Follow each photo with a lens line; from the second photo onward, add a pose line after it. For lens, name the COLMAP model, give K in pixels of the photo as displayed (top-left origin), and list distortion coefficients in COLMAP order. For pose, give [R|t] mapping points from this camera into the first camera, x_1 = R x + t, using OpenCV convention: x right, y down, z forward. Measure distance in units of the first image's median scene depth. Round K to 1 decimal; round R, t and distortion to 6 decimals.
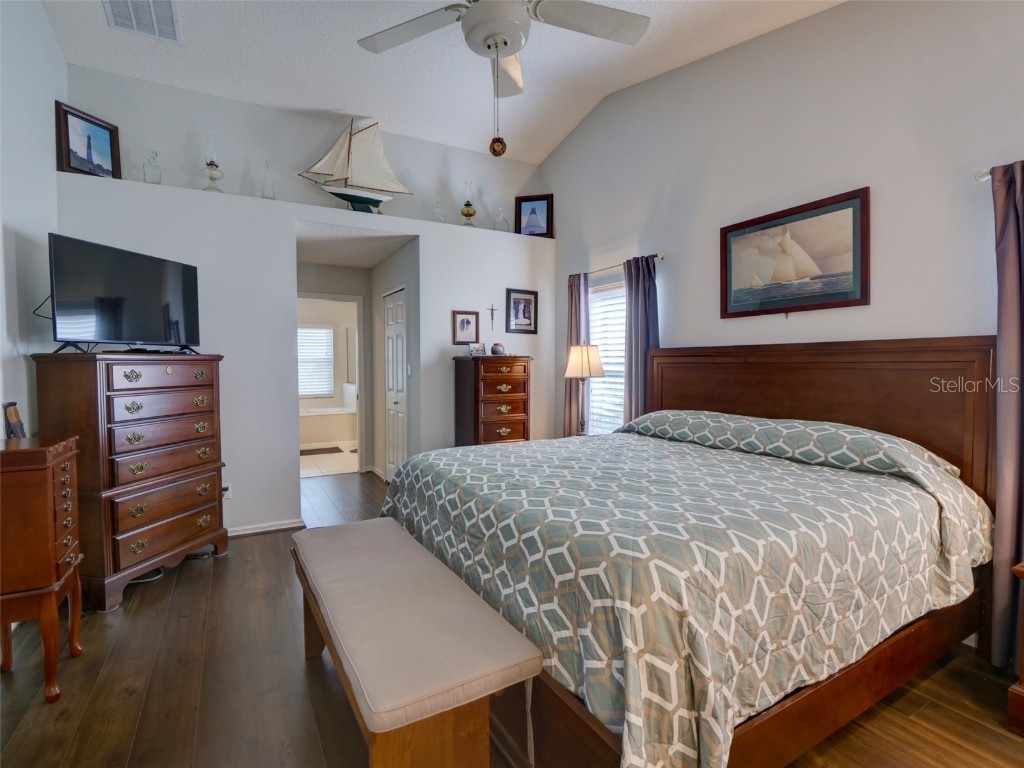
lens RADIAL K [[502.9, 0, 511.5], [0, 502.9, 383.0], [0, 0, 1]] dist [-0.010523, -0.001465]
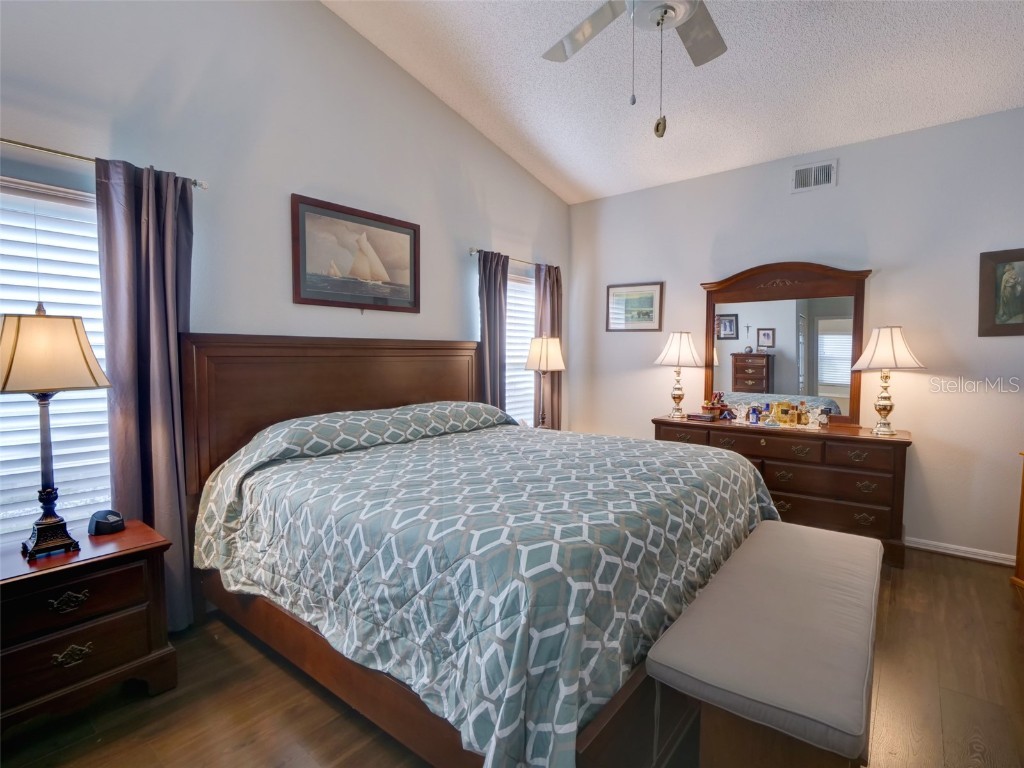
lens RADIAL K [[502.9, 0, 511.5], [0, 502.9, 383.0], [0, 0, 1]] dist [-0.010523, -0.001465]
pose [[-0.371799, -0.060850, 0.926317, -0.594830], [0.025885, 0.996782, 0.075869, -0.059047], [-0.927952, 0.052186, -0.369027, 1.163875]]
